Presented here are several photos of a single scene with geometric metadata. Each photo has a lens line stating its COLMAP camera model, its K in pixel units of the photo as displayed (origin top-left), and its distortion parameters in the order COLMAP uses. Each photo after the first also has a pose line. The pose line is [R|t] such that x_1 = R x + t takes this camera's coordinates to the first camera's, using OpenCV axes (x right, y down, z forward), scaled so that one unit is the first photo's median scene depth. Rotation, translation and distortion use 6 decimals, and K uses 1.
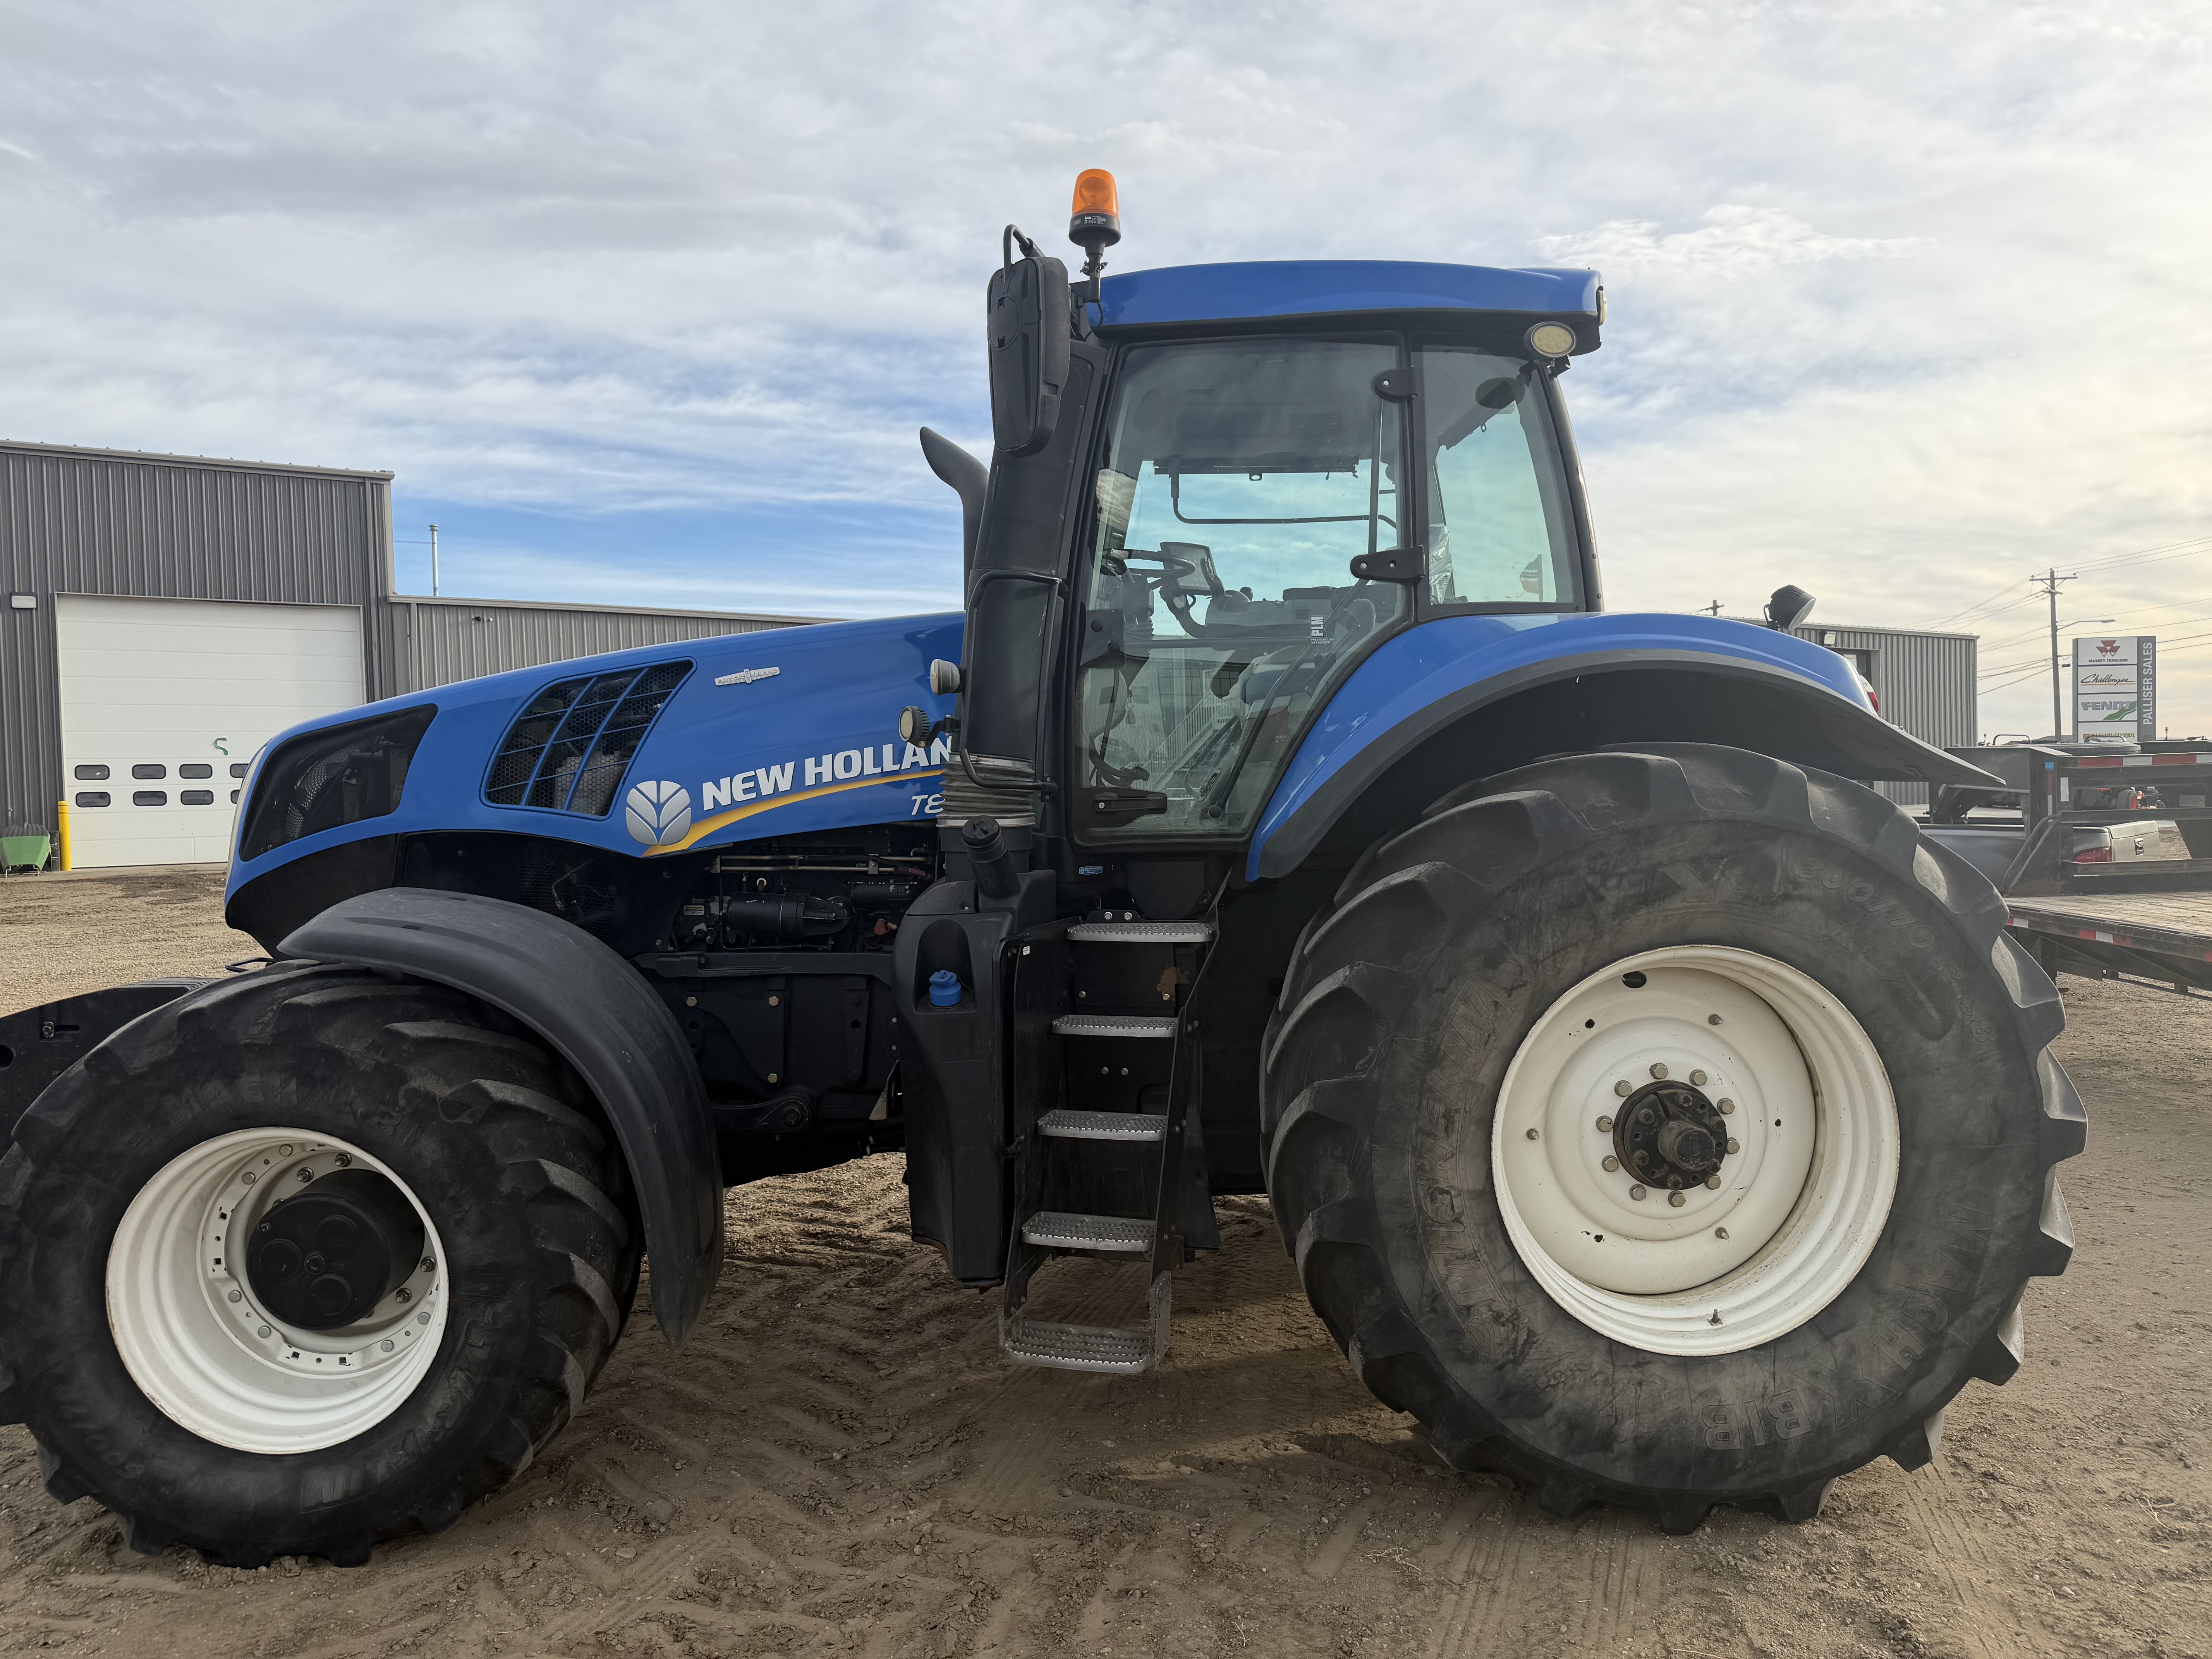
lens RADIAL K [[1670.3, 0, 1106.0], [0, 1670.3, 829.5], [0, 0, 1]] dist [0.005427, 0.005339]
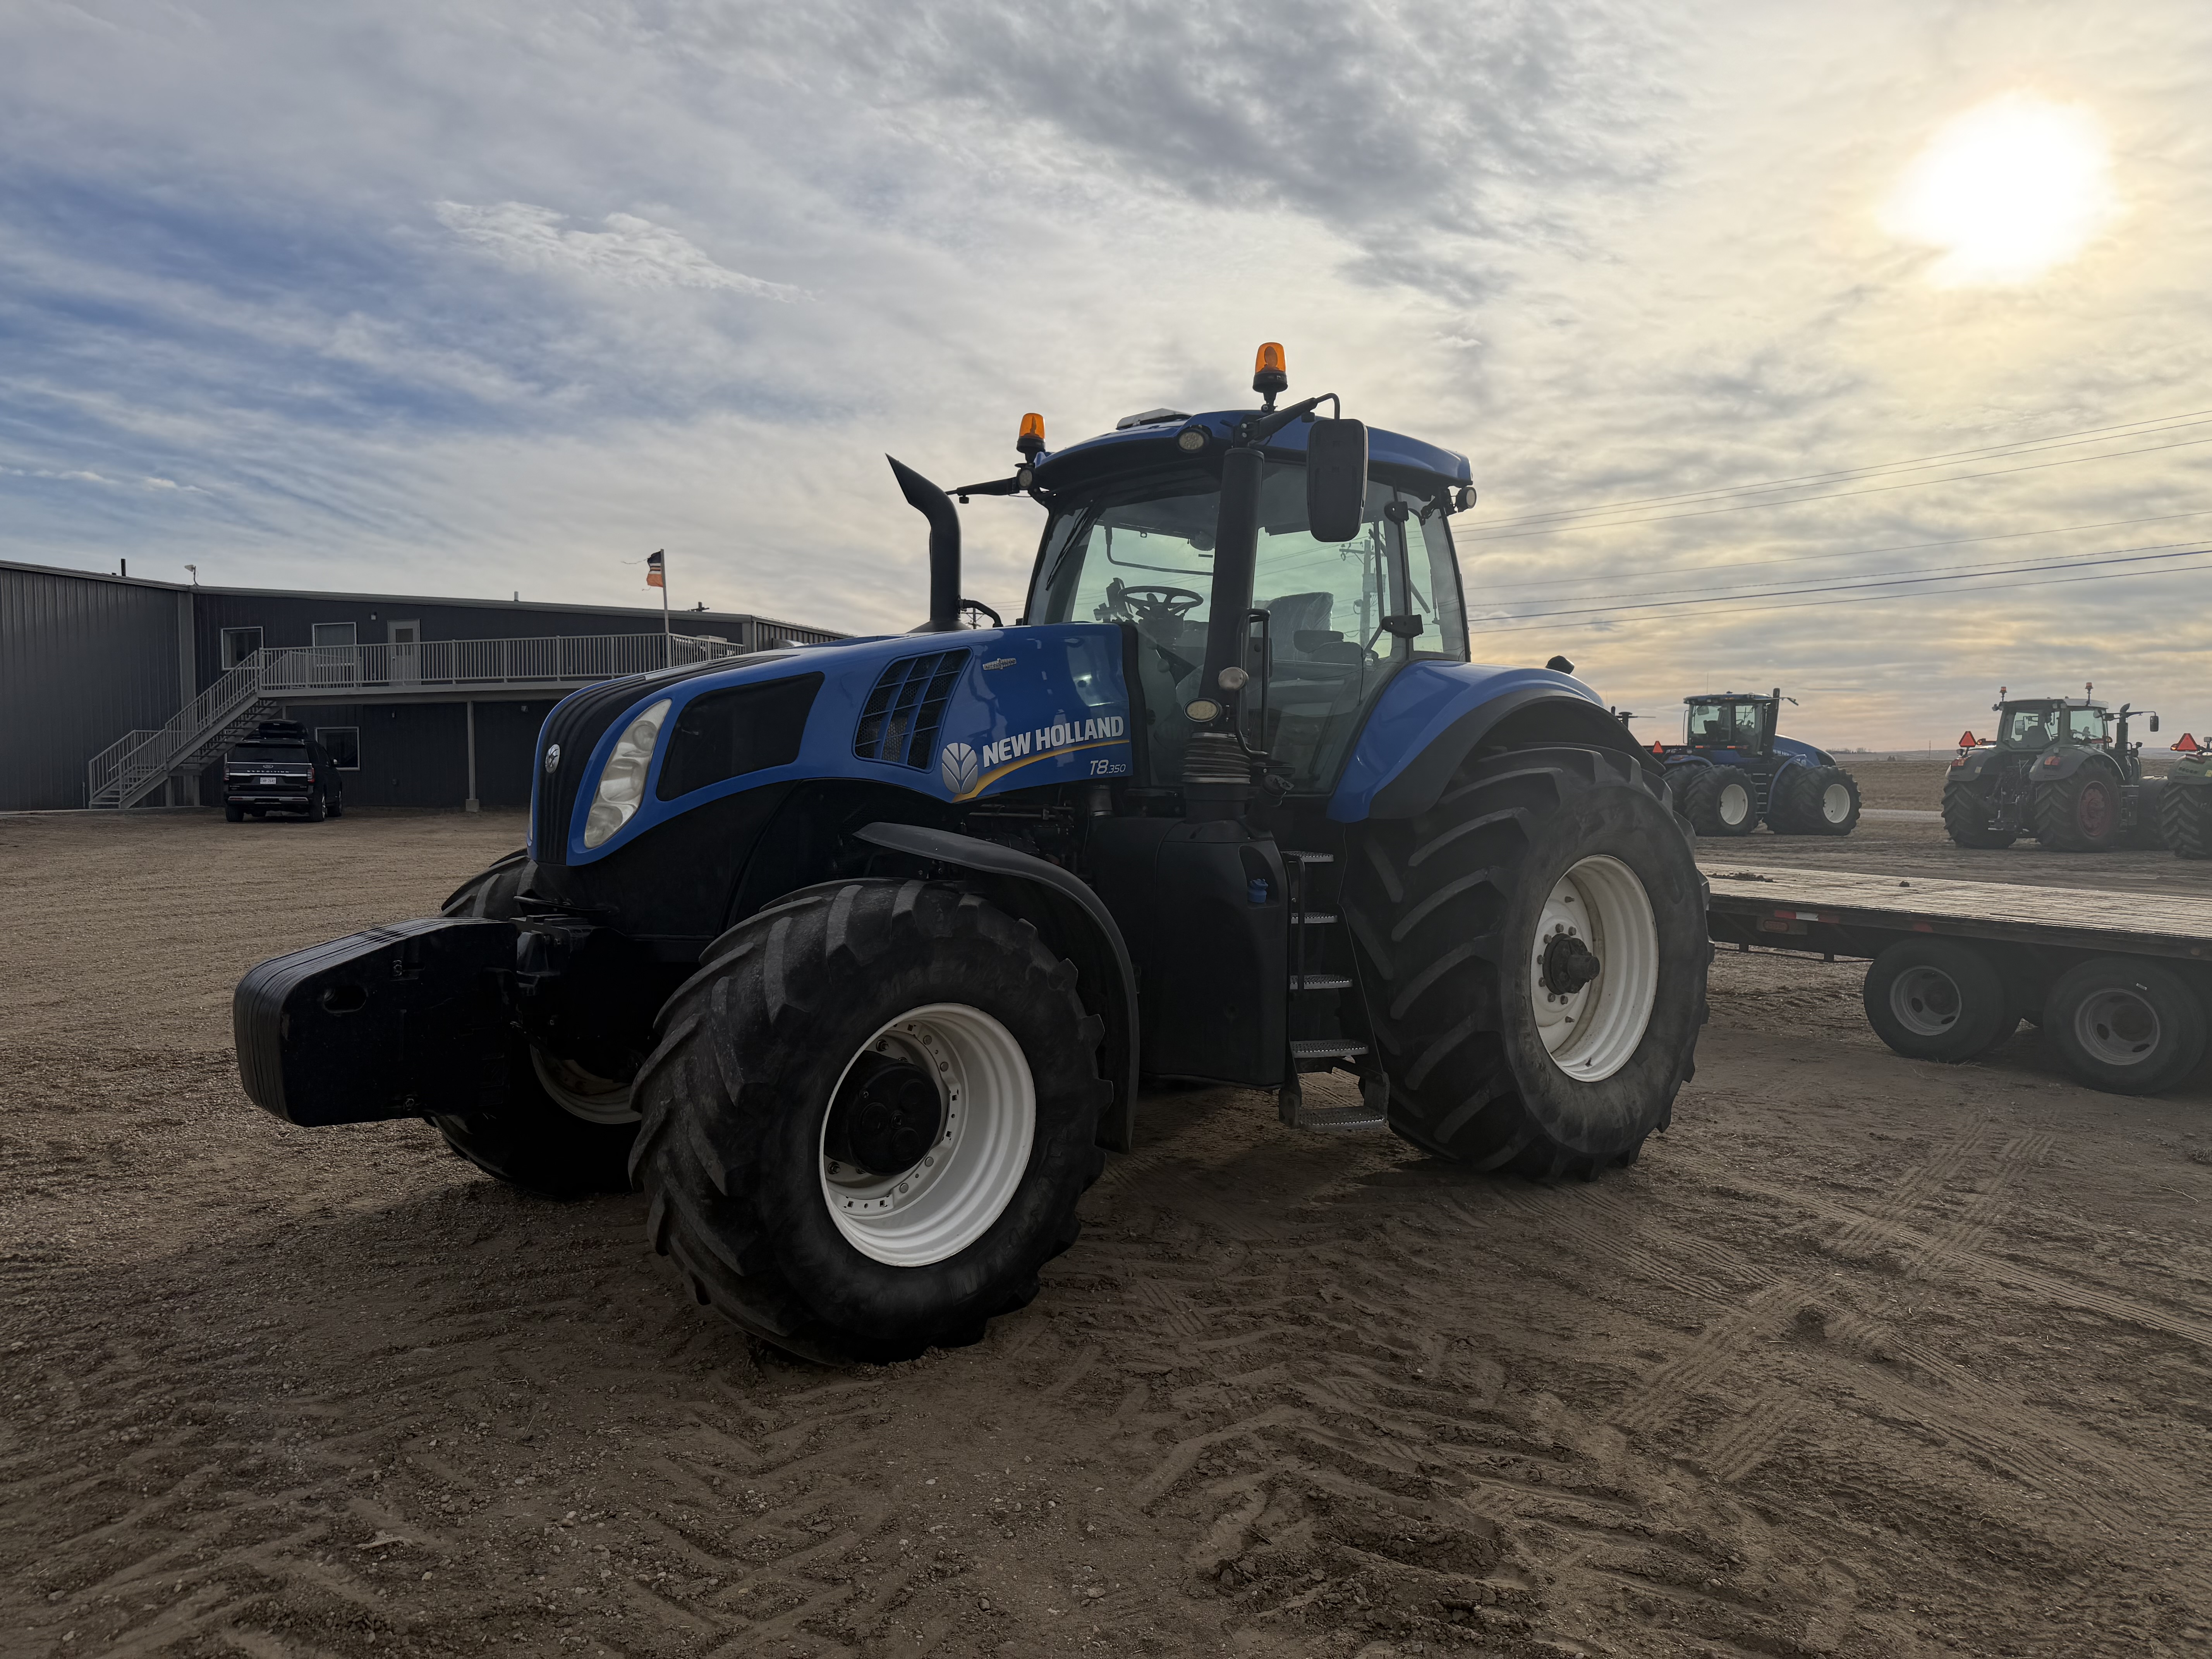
lens RADIAL K [[1685.3, 0, 1106.0], [0, 1685.3, 829.5], [0, 0, 1]] dist [0.162426, -0.336577]
pose [[0.764553, 0.003818, 0.644550, -0.144397], [-0.006751, 0.999975, 0.002084, 0.004785], [-0.644525, -0.005945, 0.764560, -0.008259]]
